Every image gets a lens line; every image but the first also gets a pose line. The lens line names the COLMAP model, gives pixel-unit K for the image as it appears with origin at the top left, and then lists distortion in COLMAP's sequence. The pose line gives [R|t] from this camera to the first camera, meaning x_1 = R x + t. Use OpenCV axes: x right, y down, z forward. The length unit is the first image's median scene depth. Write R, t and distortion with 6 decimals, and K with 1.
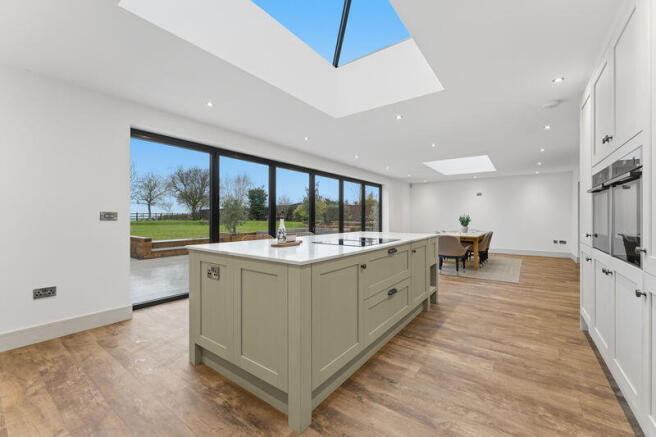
lens RADIAL K [[268.3, 0, 327.7], [0, 268.3, 216.5], [0, 0, 1]] dist [-0.002686, -0.000537]
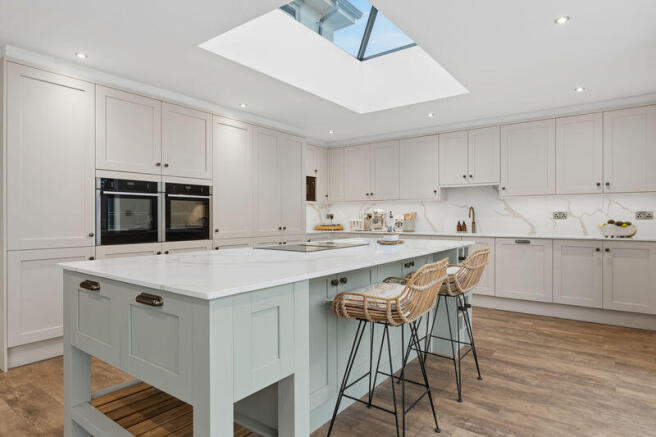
lens RADIAL K [[376.3, 0, 324.7], [0, 376.3, 216.4], [0, 0, 1]] dist [0.002630, 0.000511]
pose [[-0.999894, 0.002943, 0.014262, 0.081543], [0.002876, 0.999985, -0.004710, 0.009258], [-0.014276, -0.004669, -0.999887, 2.634209]]
